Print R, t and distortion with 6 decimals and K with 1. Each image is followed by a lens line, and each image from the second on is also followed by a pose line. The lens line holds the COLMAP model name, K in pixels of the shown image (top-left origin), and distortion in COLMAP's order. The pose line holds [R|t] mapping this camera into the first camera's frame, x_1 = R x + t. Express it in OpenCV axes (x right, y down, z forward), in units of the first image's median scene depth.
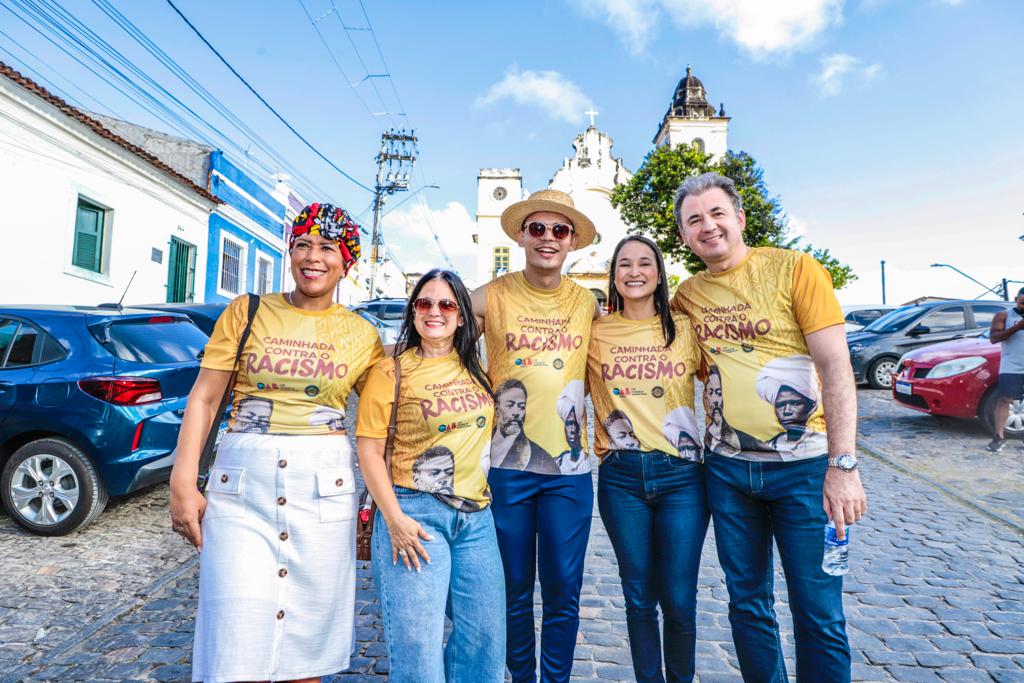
lens RADIAL K [[662.2, 0, 512.0], [0, 662.2, 341.5], [0, 0, 1]] dist [-0.004860, 0.000268]
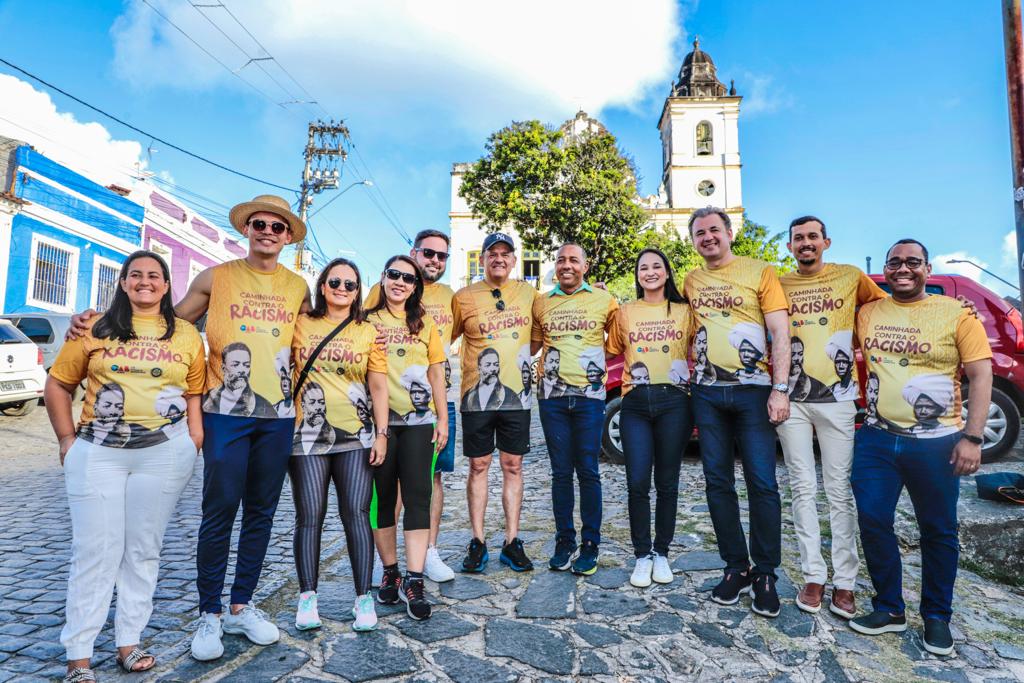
lens RADIAL K [[749.5, 0, 512.0], [0, 749.5, 341.5], [0, 0, 1]] dist [0.006261, -0.000611]
pose [[0.997621, -0.010148, -0.068187, 0.144074], [0.008435, 0.999643, -0.025355, 0.004676], [0.068419, 0.024719, 0.997350, 0.017977]]
